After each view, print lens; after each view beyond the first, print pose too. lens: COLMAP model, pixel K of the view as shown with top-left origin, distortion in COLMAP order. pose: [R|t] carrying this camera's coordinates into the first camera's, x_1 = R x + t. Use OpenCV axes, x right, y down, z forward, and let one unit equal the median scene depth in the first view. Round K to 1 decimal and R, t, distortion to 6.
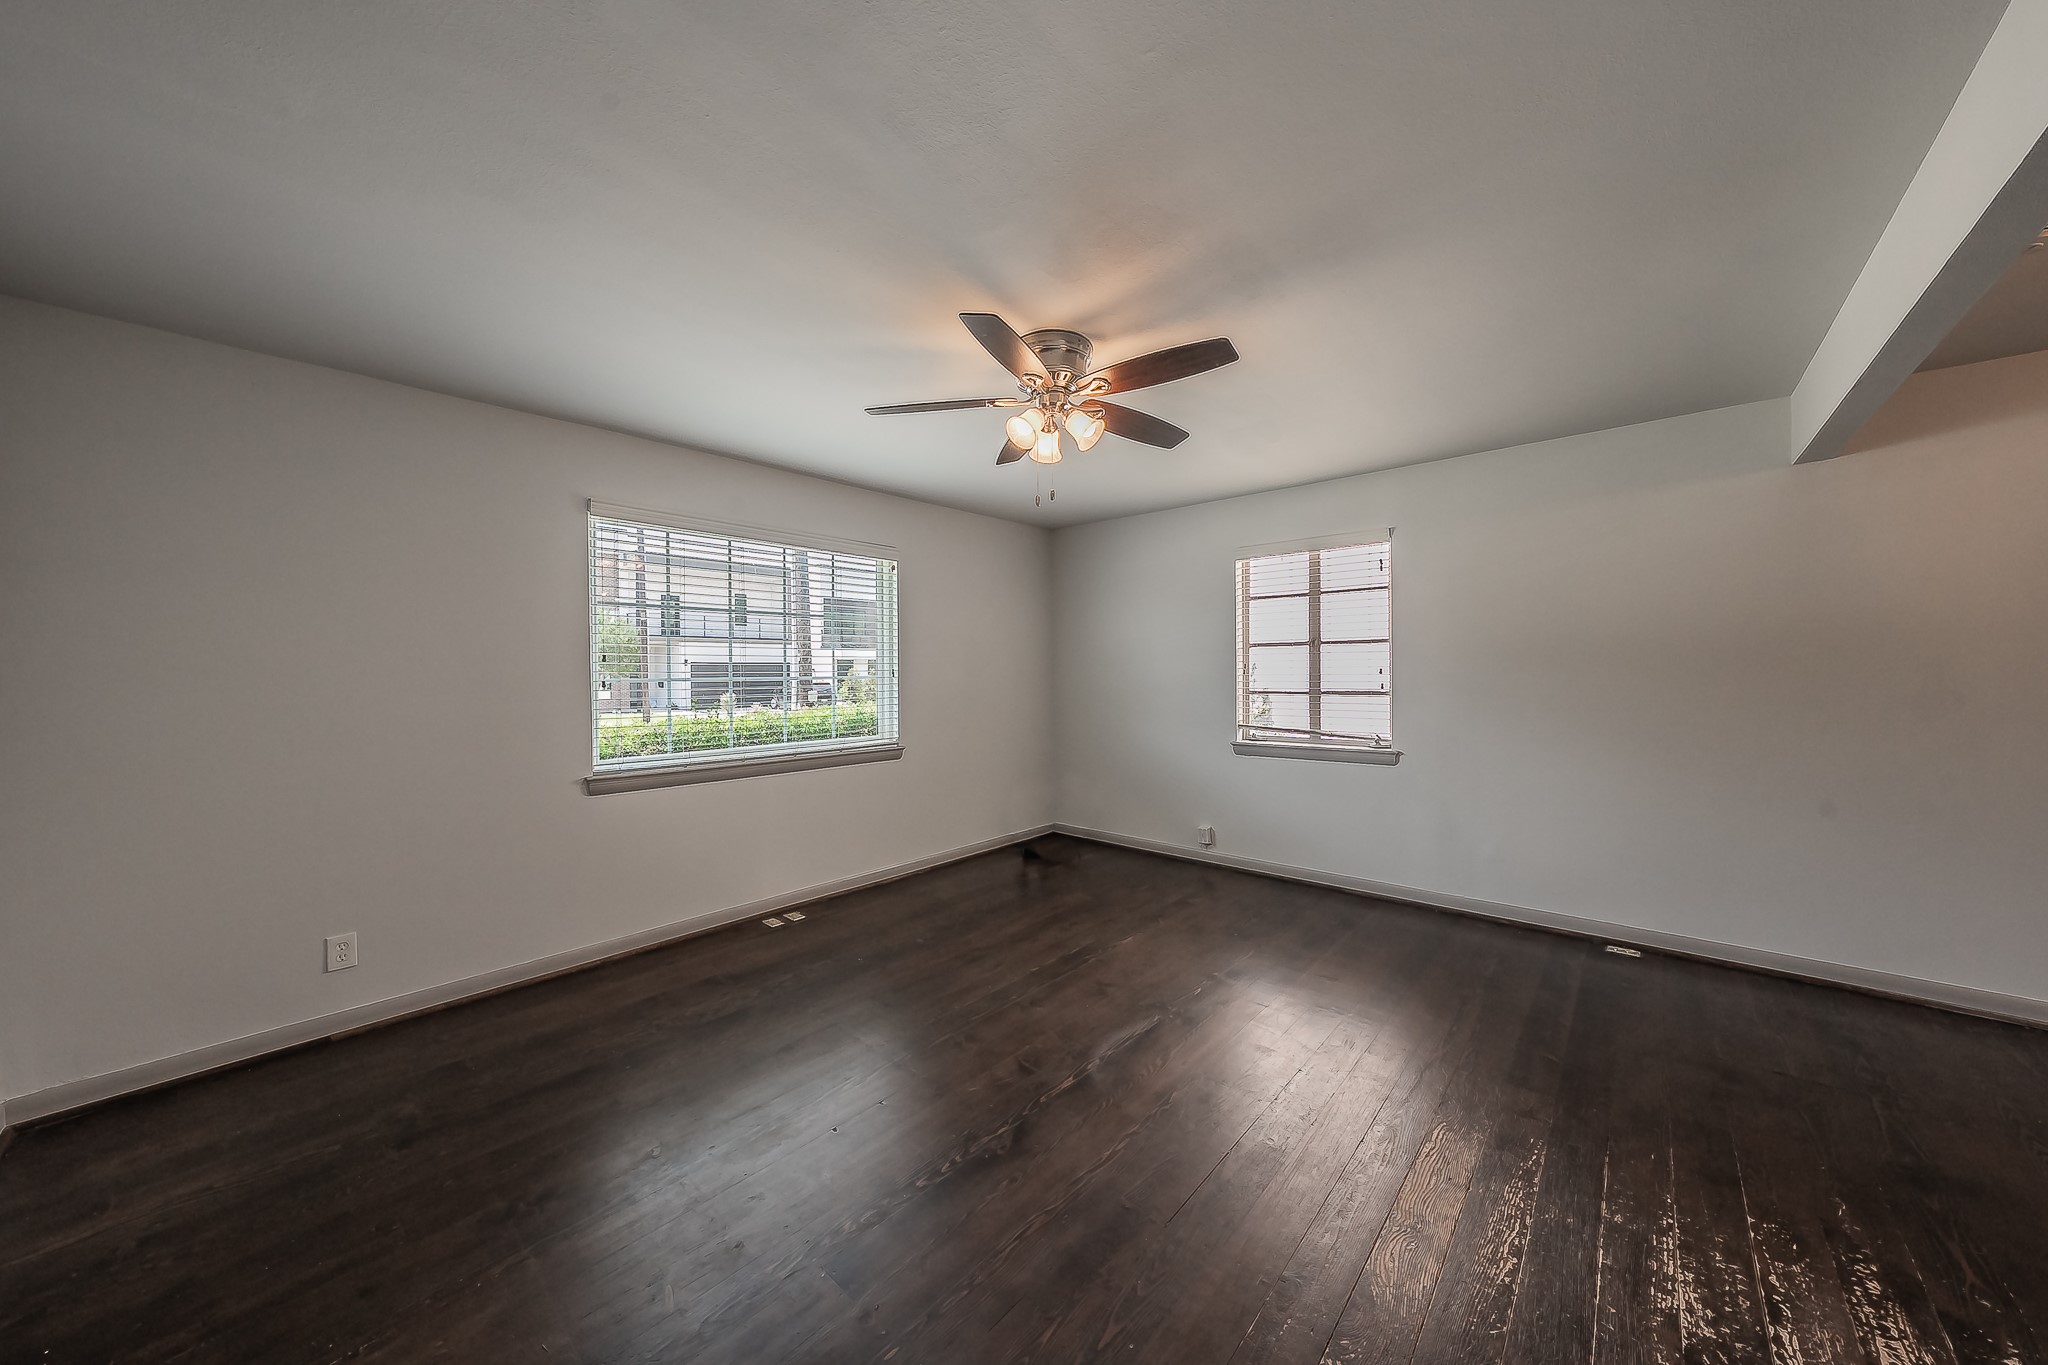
lens RADIAL K [[702.5, 0, 1016.2], [0, 702.5, 673.0], [0, 0, 1]] dist [0.001361, 0.000175]
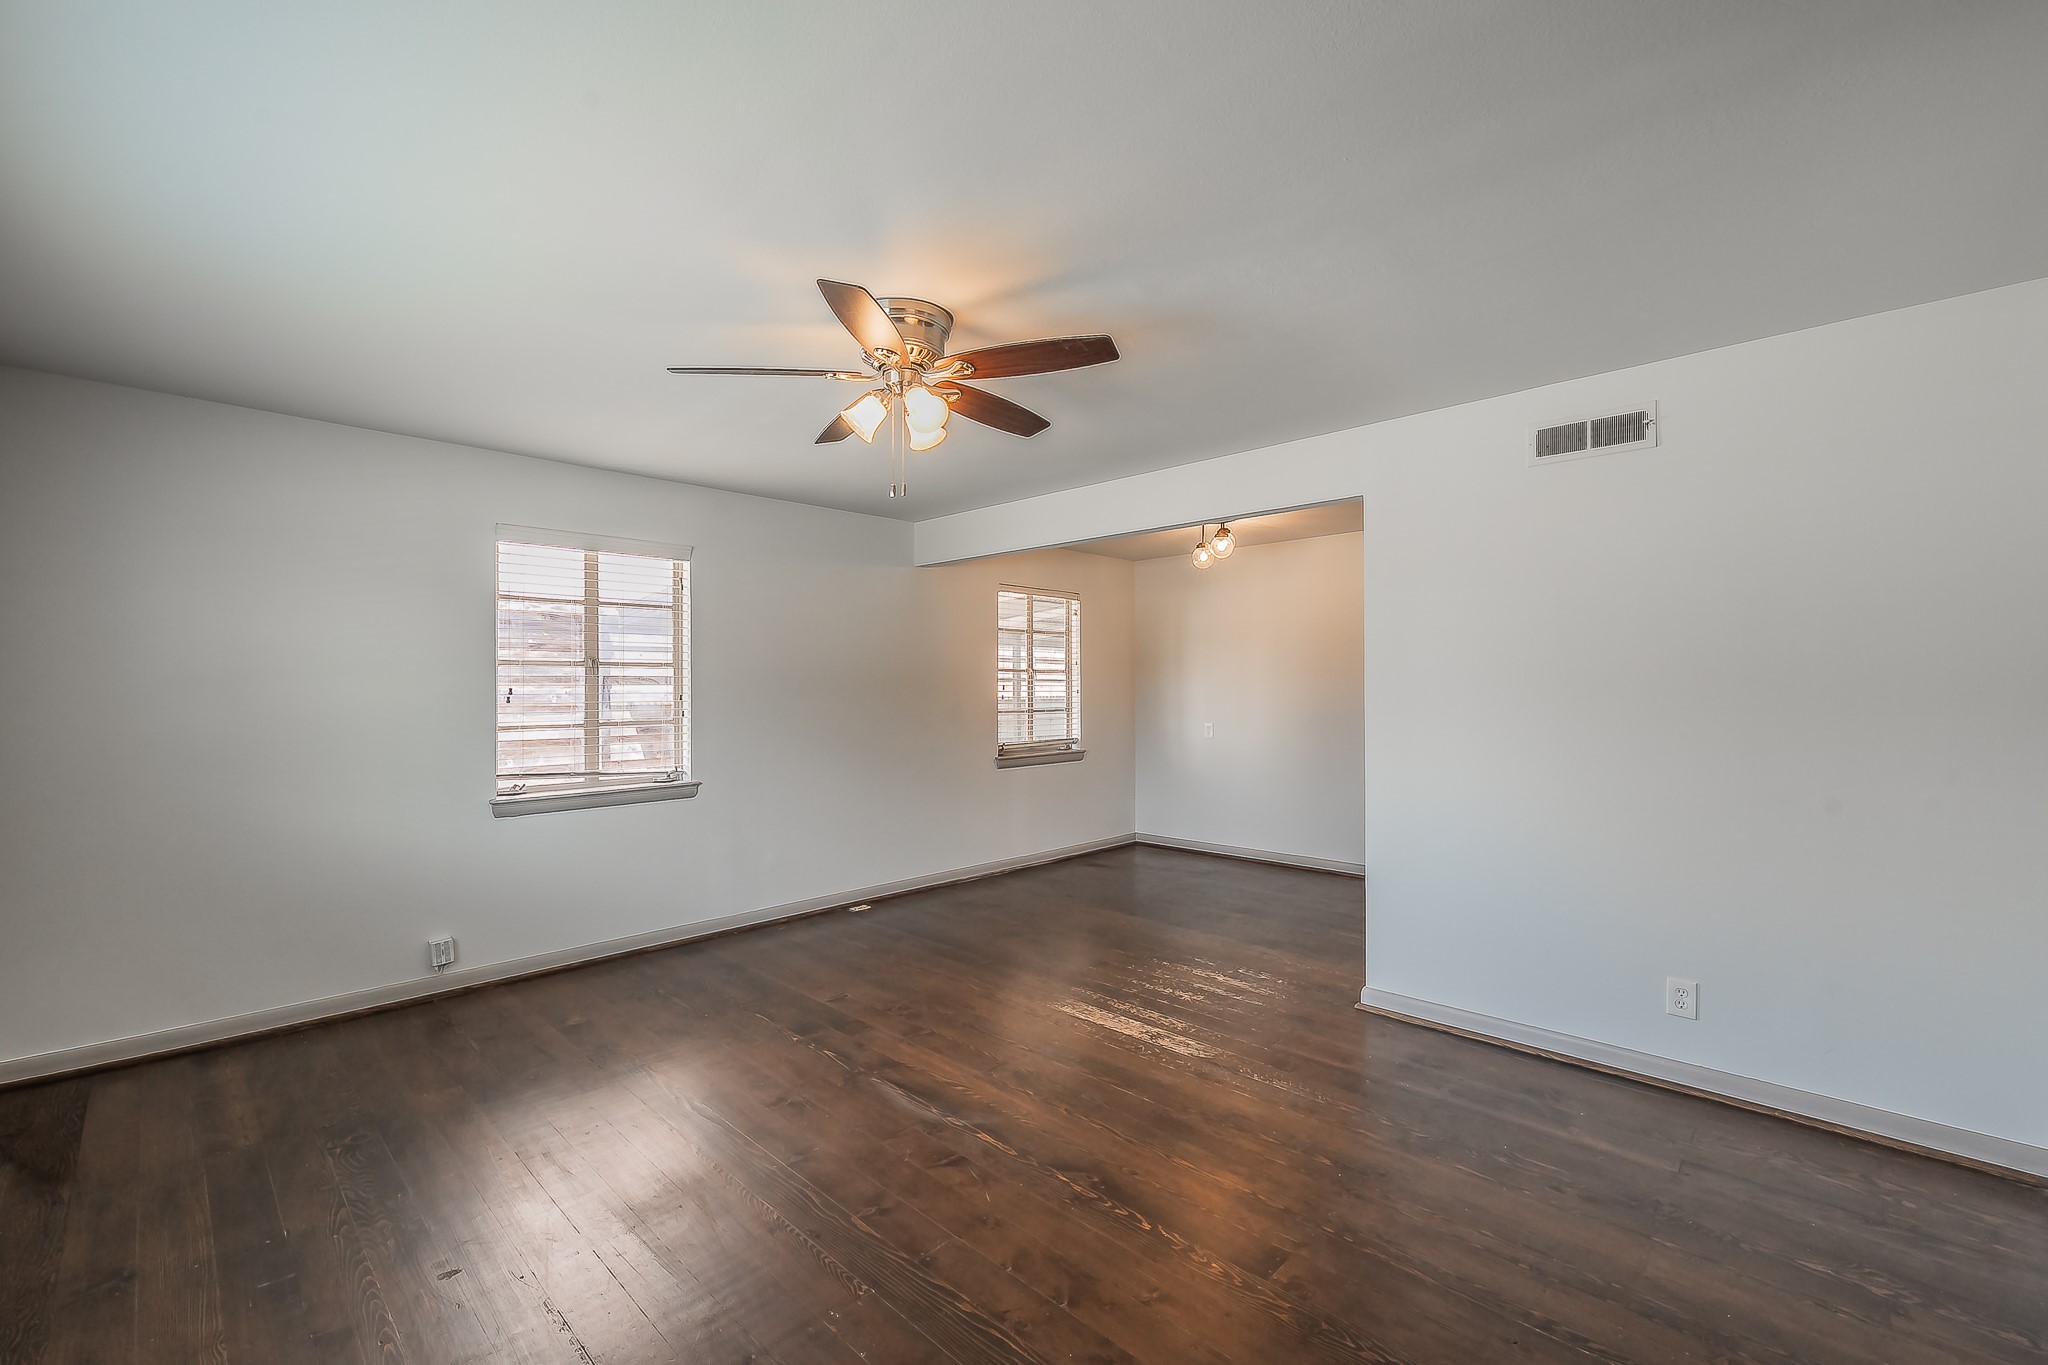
lens RADIAL K [[874.5, 0, 1013.4], [0, 874.5, 680.0], [0, 0, 1]] dist [-0.002658, -0.000083]
pose [[0.035402, 0.015457, 0.999254, -0.618525], [0.010409, 0.999820, -0.015835, -0.003141], [-0.999319, 0.010962, 0.035235, 0.518357]]
